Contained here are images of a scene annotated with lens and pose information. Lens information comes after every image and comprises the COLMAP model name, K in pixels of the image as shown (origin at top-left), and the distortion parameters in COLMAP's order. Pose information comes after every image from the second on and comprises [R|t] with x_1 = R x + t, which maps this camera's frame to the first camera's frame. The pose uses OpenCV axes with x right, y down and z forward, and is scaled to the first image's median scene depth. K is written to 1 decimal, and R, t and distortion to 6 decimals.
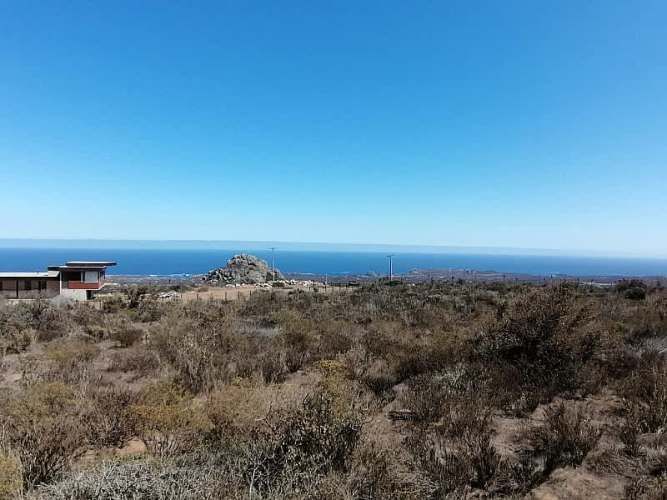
lens RADIAL K [[465.4, 0, 336.3], [0, 465.4, 249.4], [0, 0, 1]] dist [-0.062398, -0.059137]
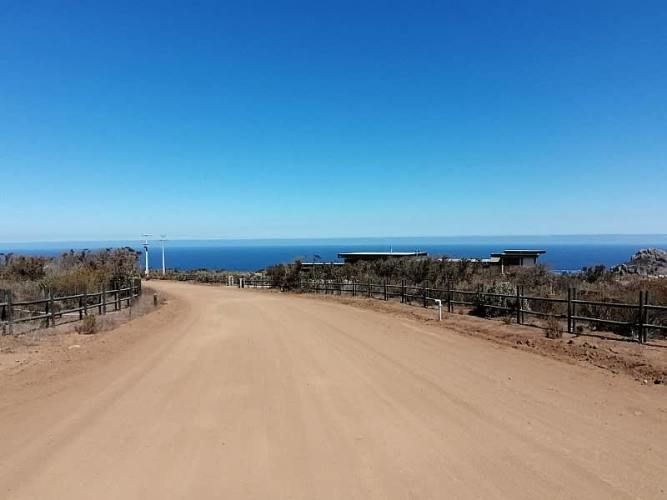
lens RADIAL K [[465.4, 0, 336.3], [0, 465.4, 249.4], [0, 0, 1]] dist [-0.062398, -0.059137]
pose [[0.691561, -0.003968, -0.722308, -0.027153], [0.010909, 0.999928, 0.004952, 0.015037], [0.722236, -0.011304, 0.691554, -0.156588]]
